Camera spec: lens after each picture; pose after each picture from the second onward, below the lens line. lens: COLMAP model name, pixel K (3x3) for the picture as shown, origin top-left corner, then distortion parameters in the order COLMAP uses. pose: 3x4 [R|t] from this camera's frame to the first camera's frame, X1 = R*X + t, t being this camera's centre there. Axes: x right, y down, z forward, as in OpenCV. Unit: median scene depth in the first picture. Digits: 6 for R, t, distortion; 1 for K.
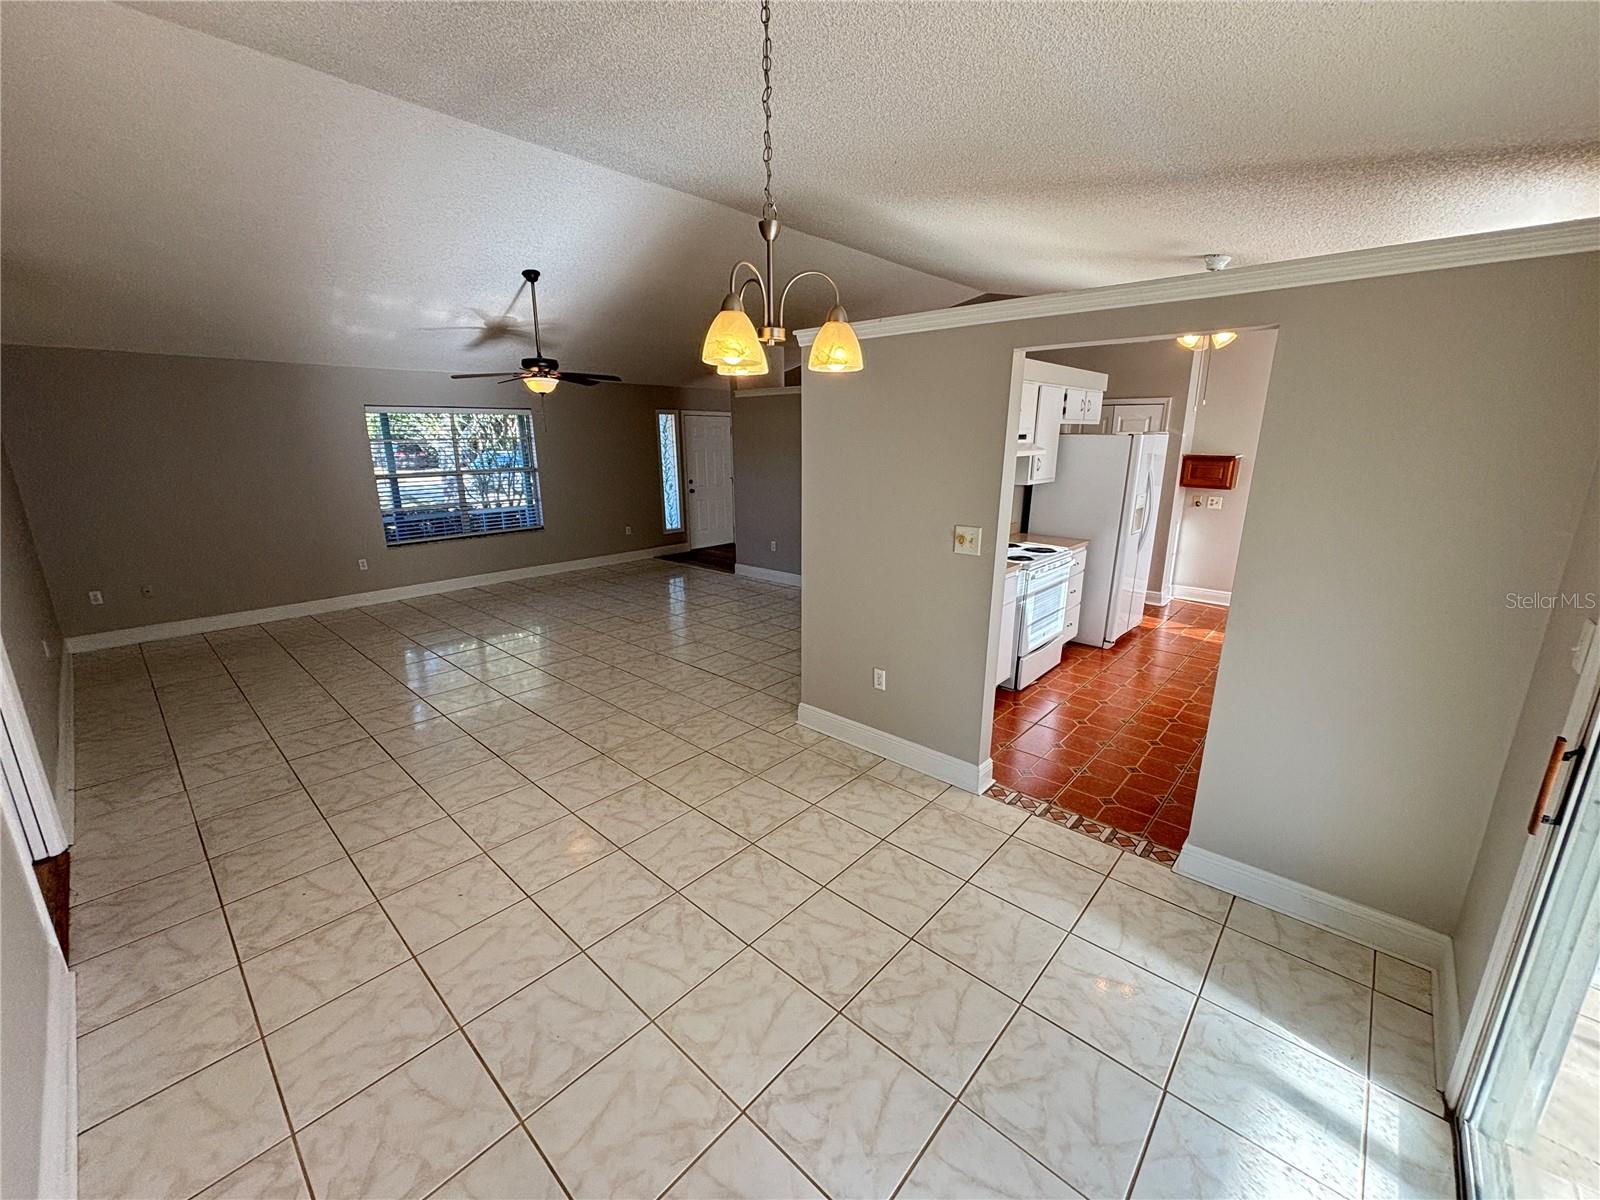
lens RADIAL K [[641.1, 0, 801.7], [0, 641.1, 596.5], [0, 0, 1]] dist [-0.007830, 0.000220]
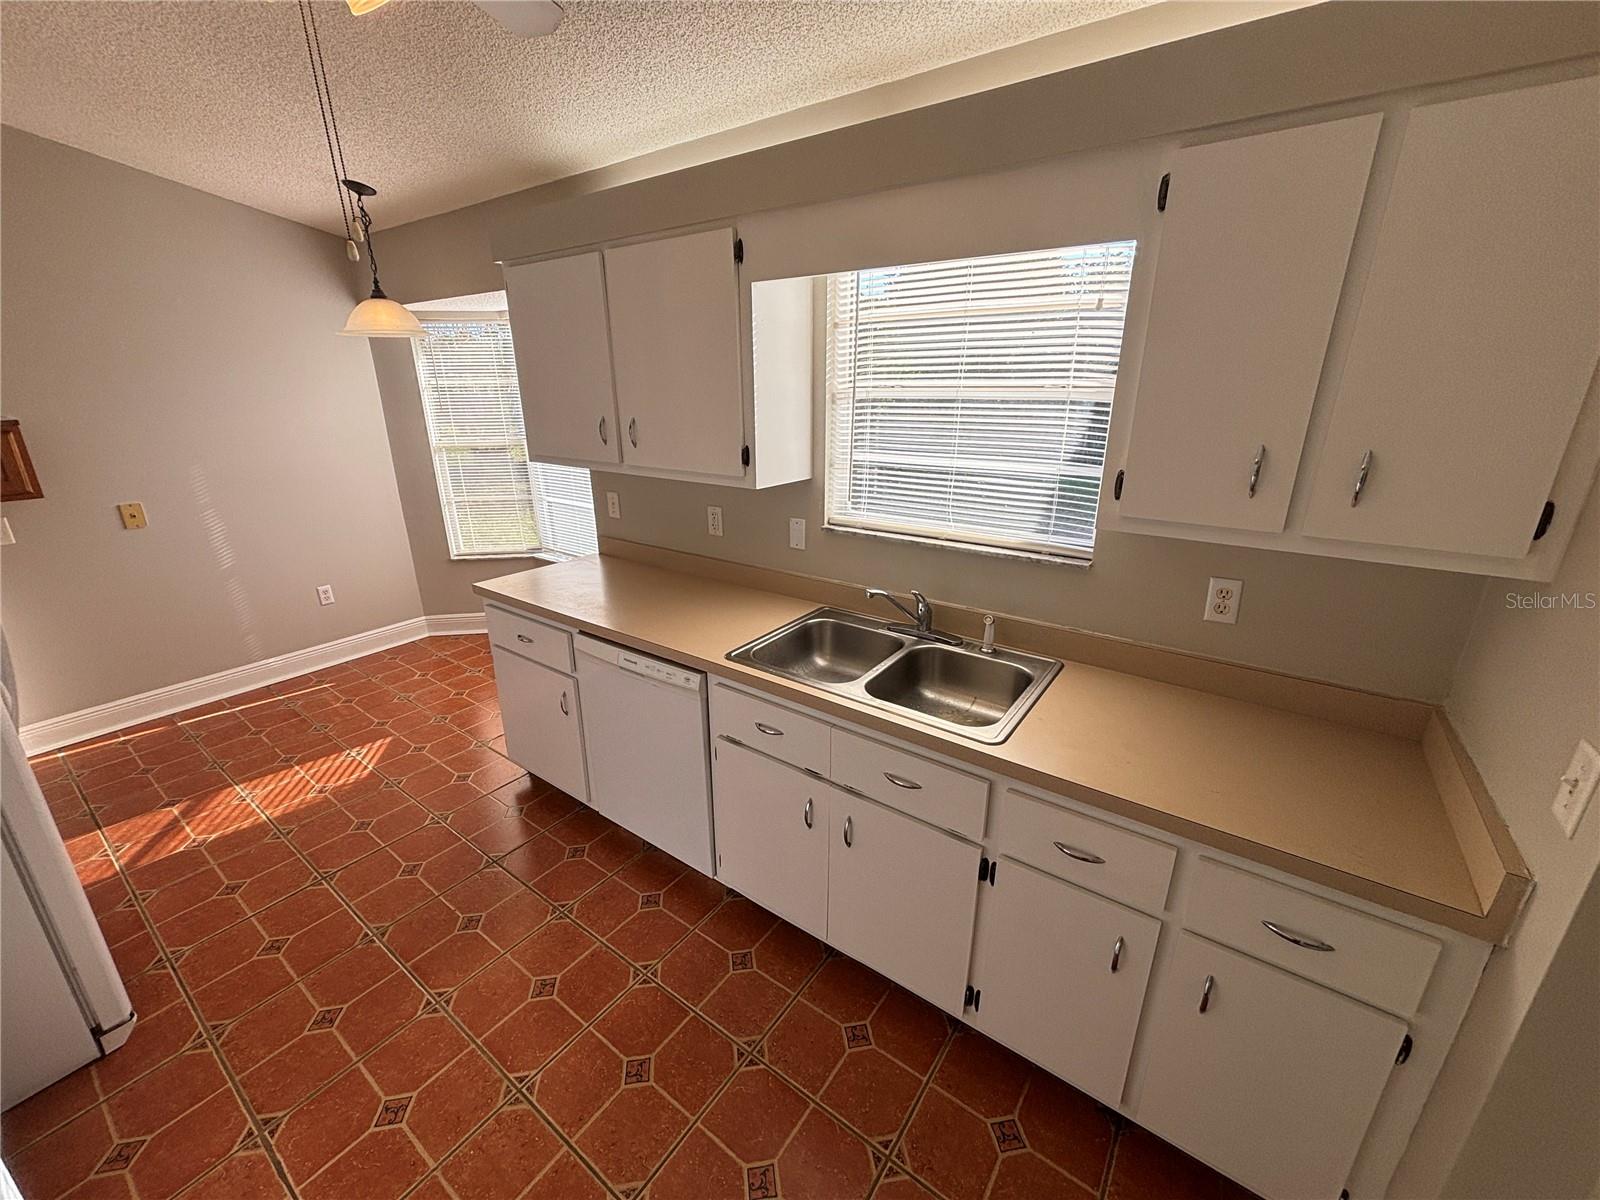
lens RADIAL K [[641.1, 0, 803.4], [0, 641.1, 594.0], [0, 0, 1]] dist [-0.007830, 0.000220]
pose [[-0.124811, -0.308887, 0.942874, 0.207317], [0.243177, 0.911797, 0.330896, -0.144299], [-0.961919, 0.270585, -0.038688, 0.626465]]
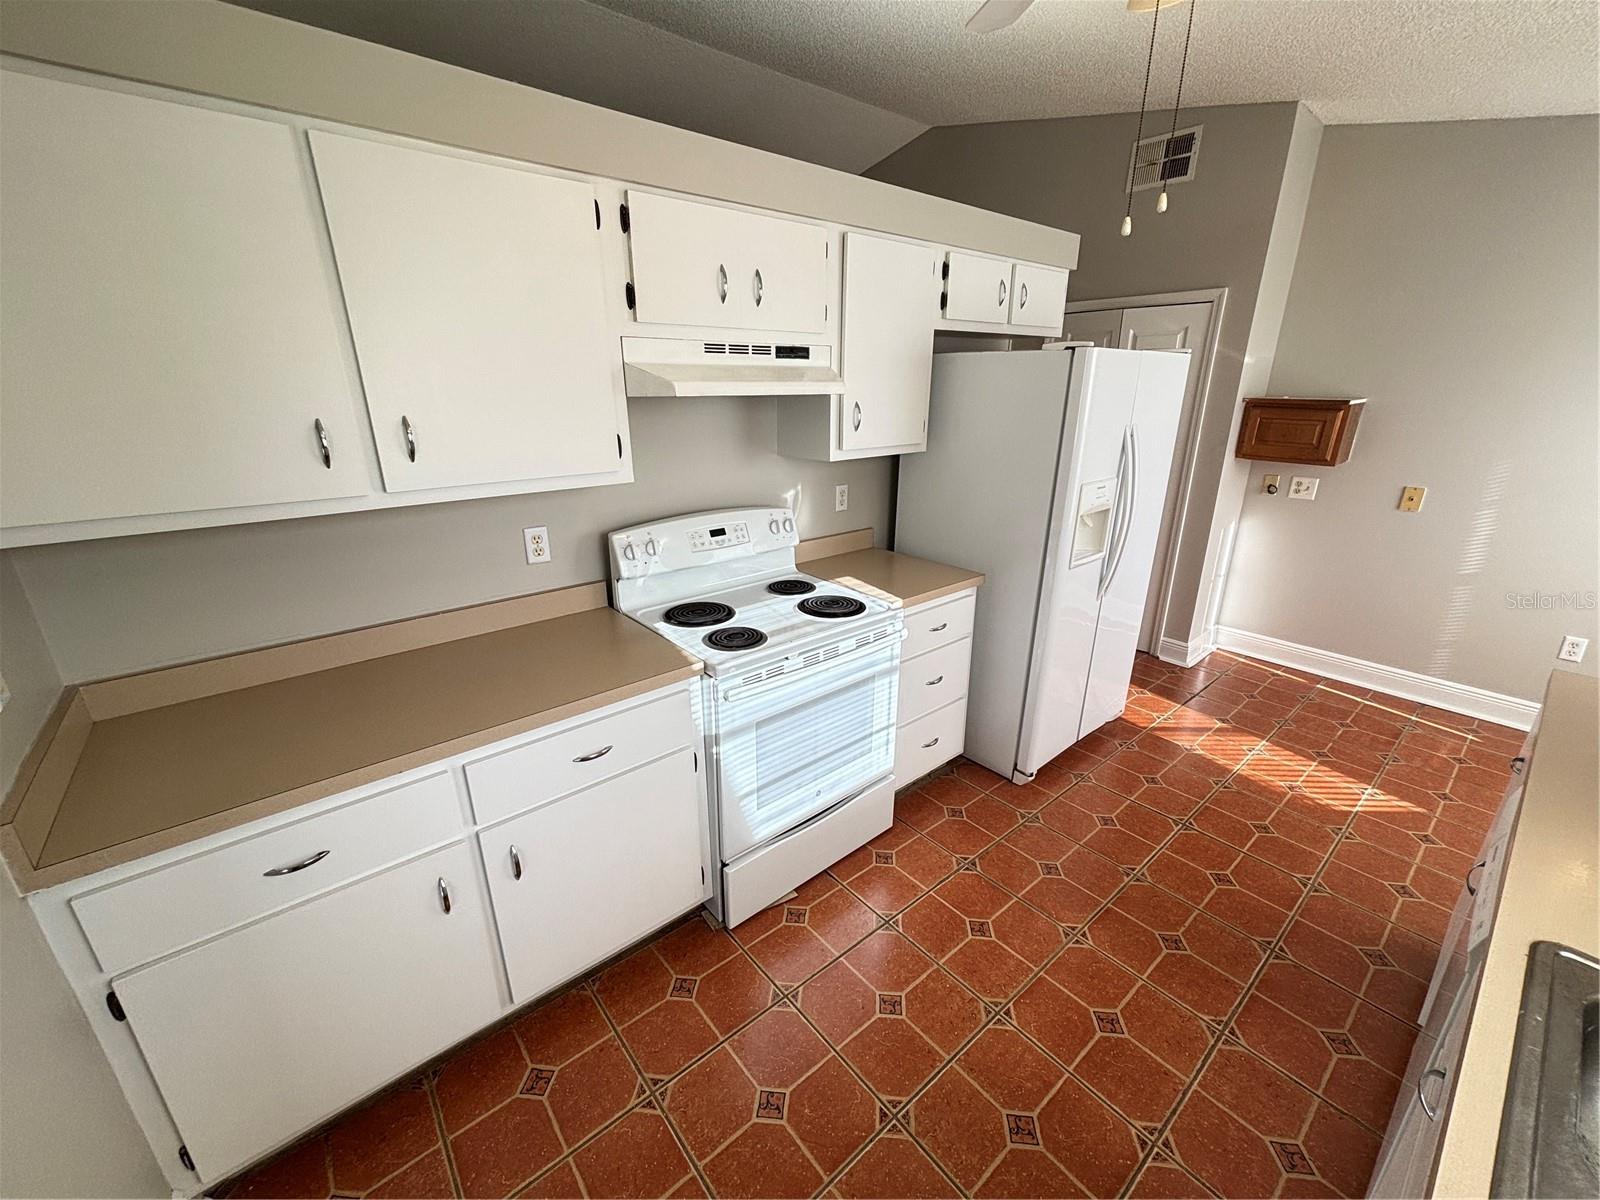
lens RADIAL K [[641.1, 0, 809.6], [0, 641.1, 602.4], [0, 0, 1]] dist [-0.007830, 0.000220]
pose [[0.990832, 0.041766, -0.128480, 0.370879], [-0.031196, 0.996043, 0.083215, -0.100465], [0.131447, -0.078444, 0.988215, 0.485436]]
